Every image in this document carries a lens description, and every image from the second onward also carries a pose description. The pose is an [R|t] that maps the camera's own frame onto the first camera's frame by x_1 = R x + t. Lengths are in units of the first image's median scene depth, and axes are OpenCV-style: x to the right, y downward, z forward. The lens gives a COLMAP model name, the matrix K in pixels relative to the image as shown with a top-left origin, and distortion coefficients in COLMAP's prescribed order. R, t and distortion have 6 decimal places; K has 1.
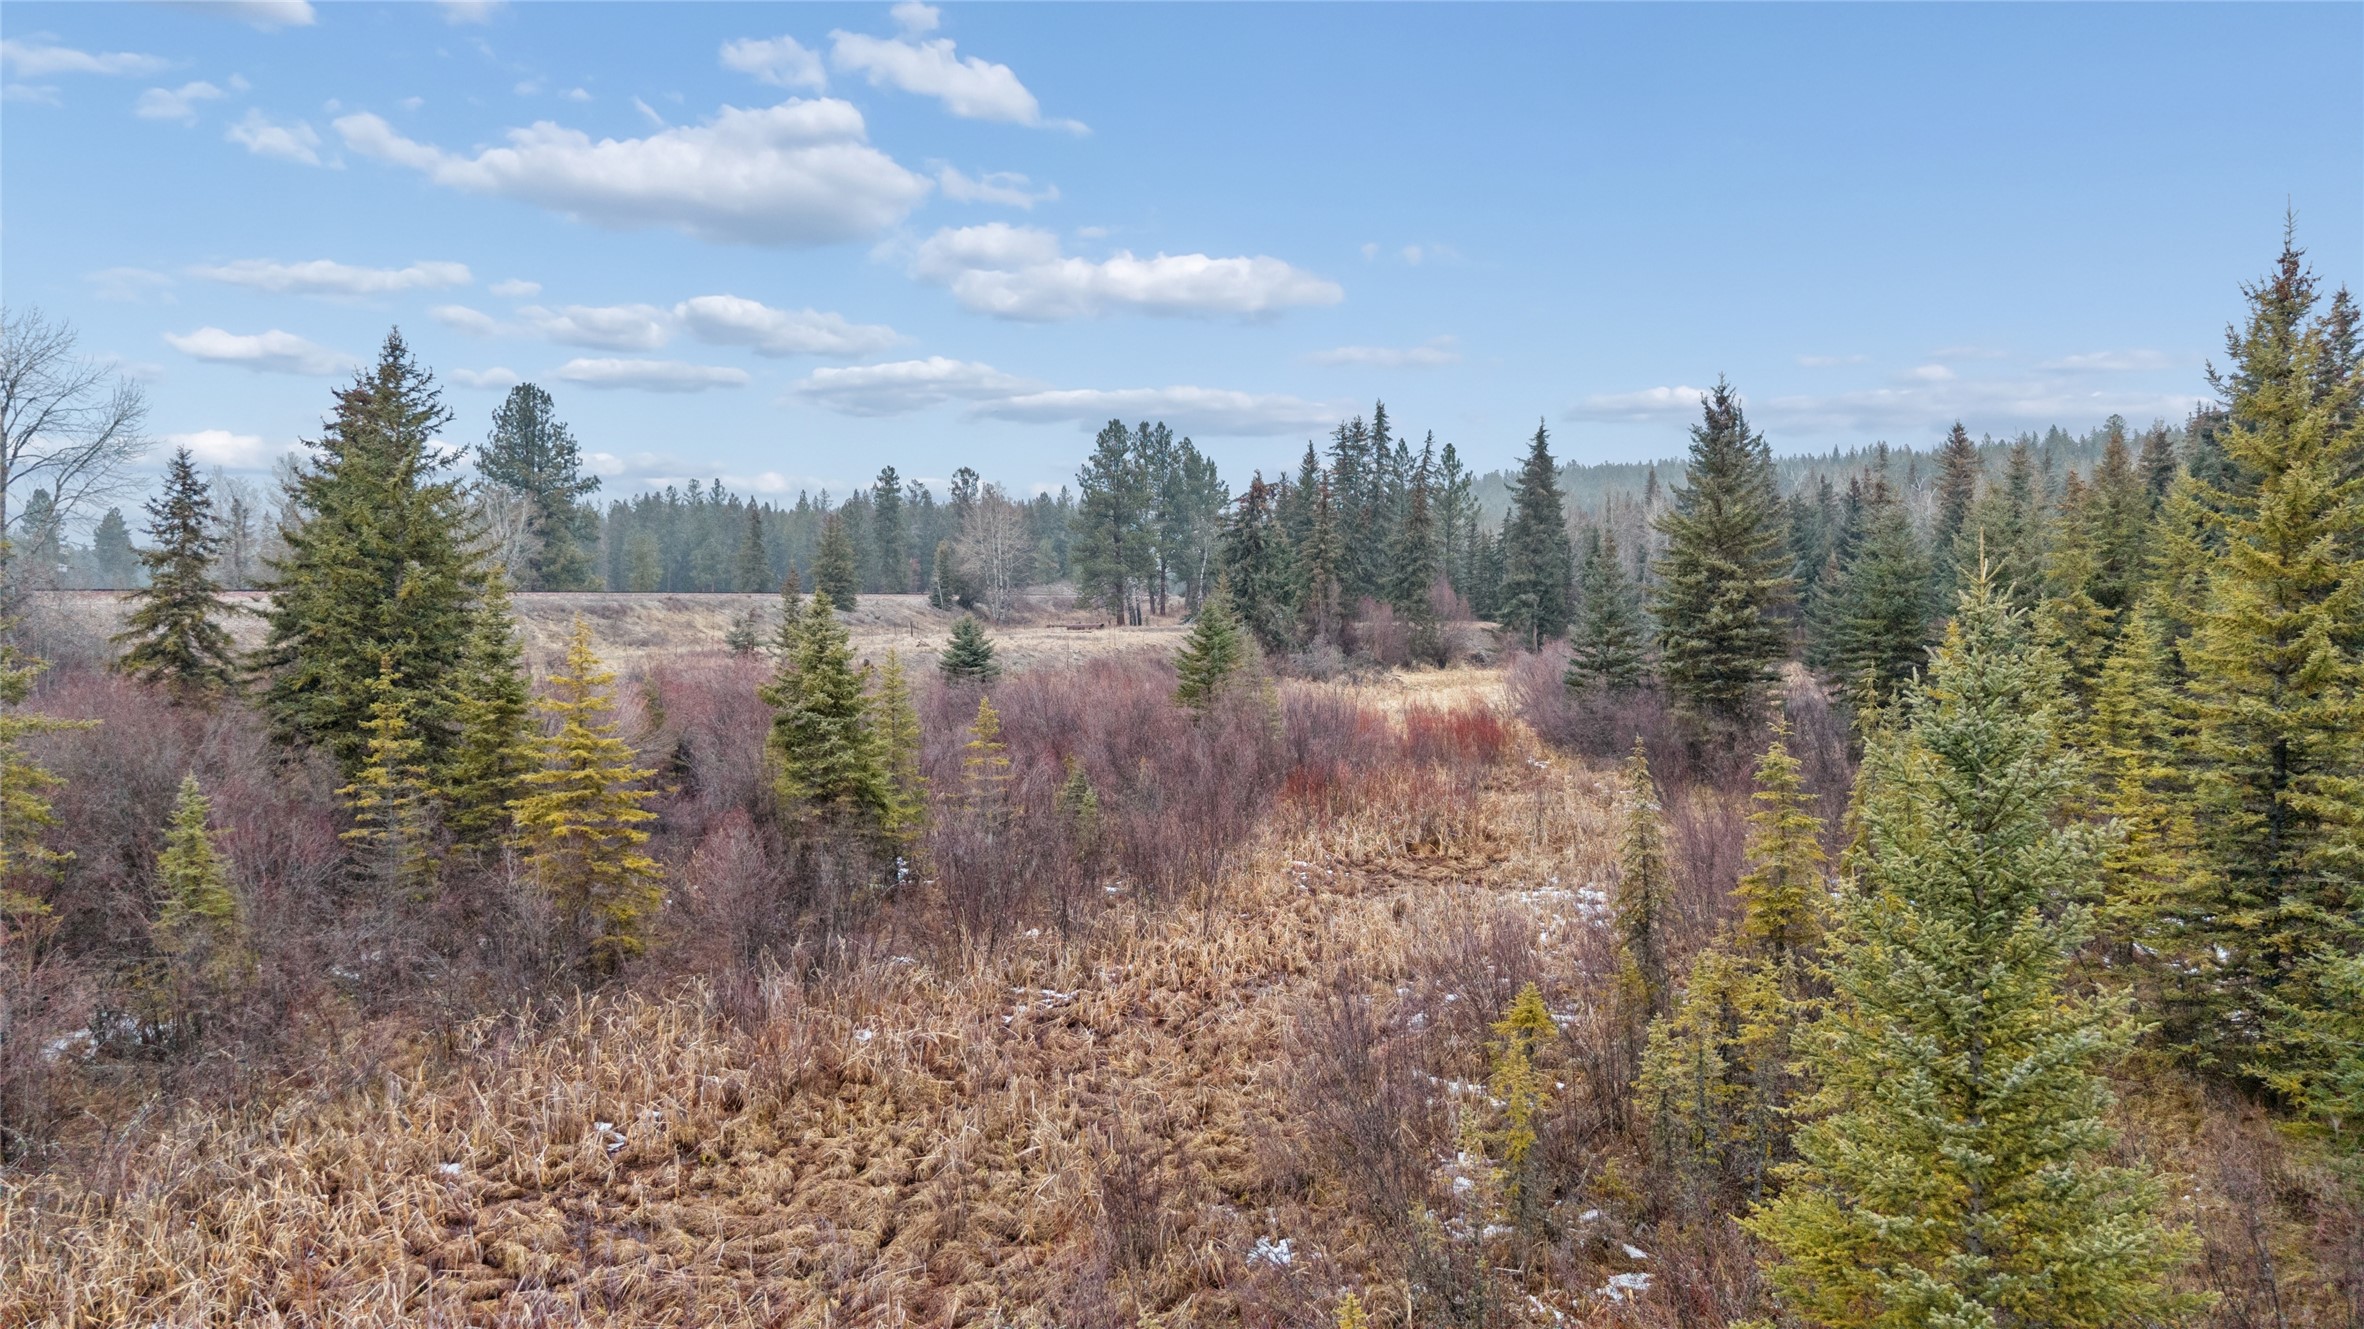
lens RADIAL K [[1724.6, 0, 1172.2], [0, 1724.6, 672.8], [0, 0, 1]] dist [0.086121, -0.002057]
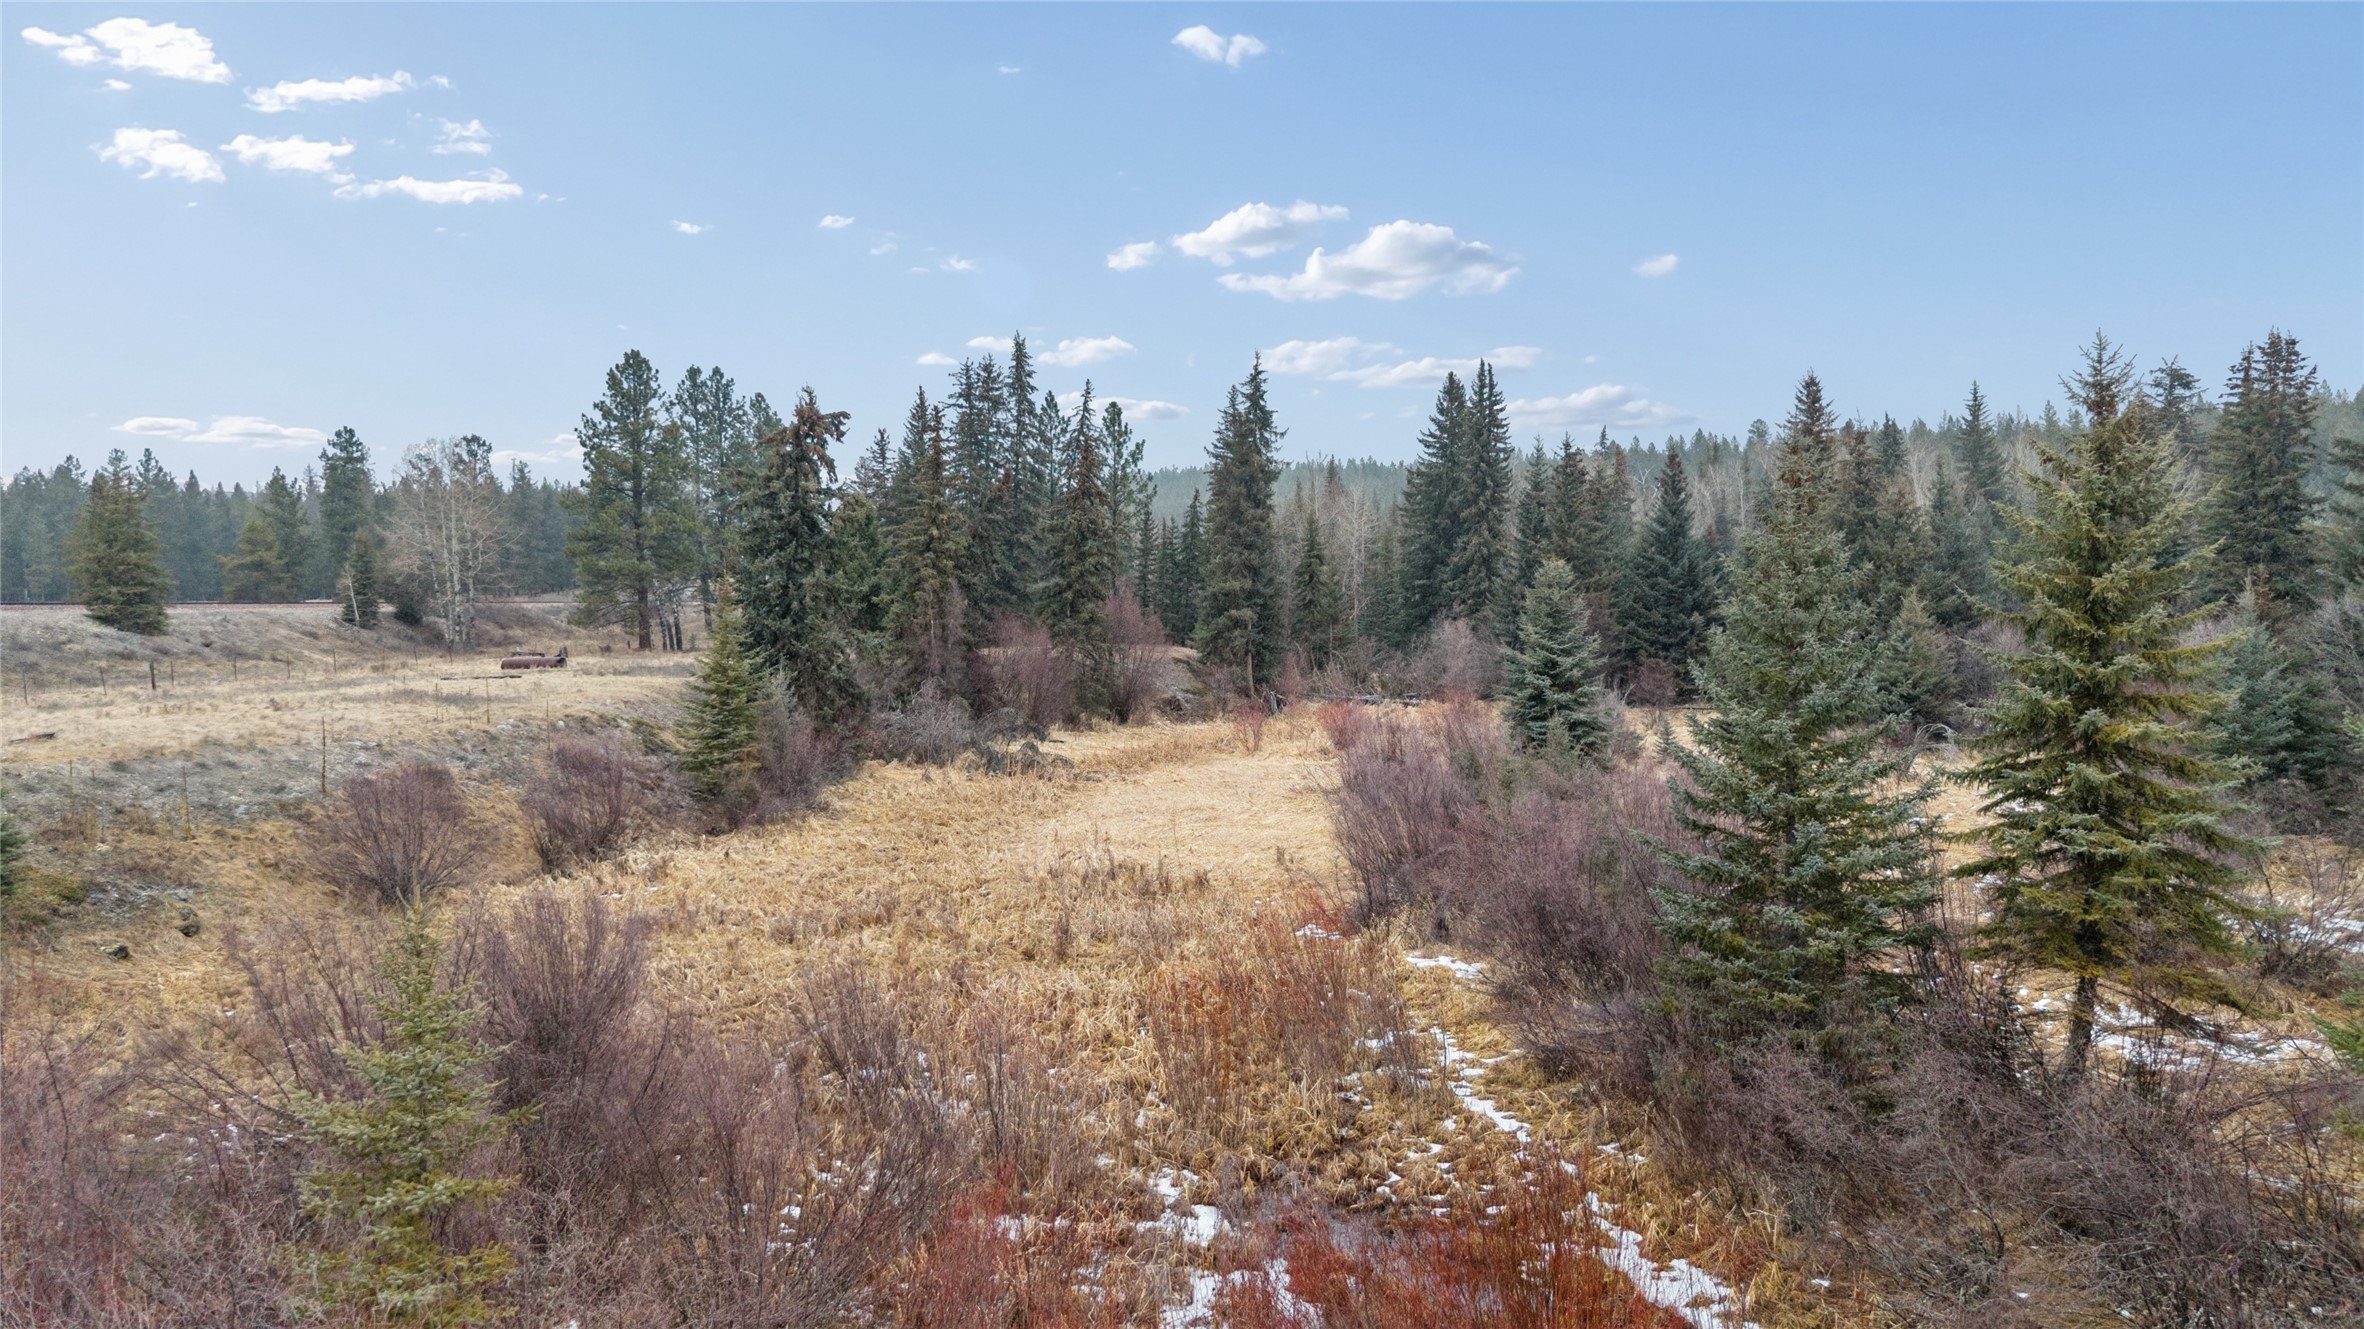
lens RADIAL K [[1724.6, 0, 1195.5], [0, 1724.6, 670.3], [0, 0, 1]] dist [0.086121, -0.002057]
pose [[0.974514, -0.007276, 0.224209, 0.029913], [0.008210, 0.999961, -0.003232, -0.016264], [-0.224177, 0.004990, 0.974536, 0.290703]]
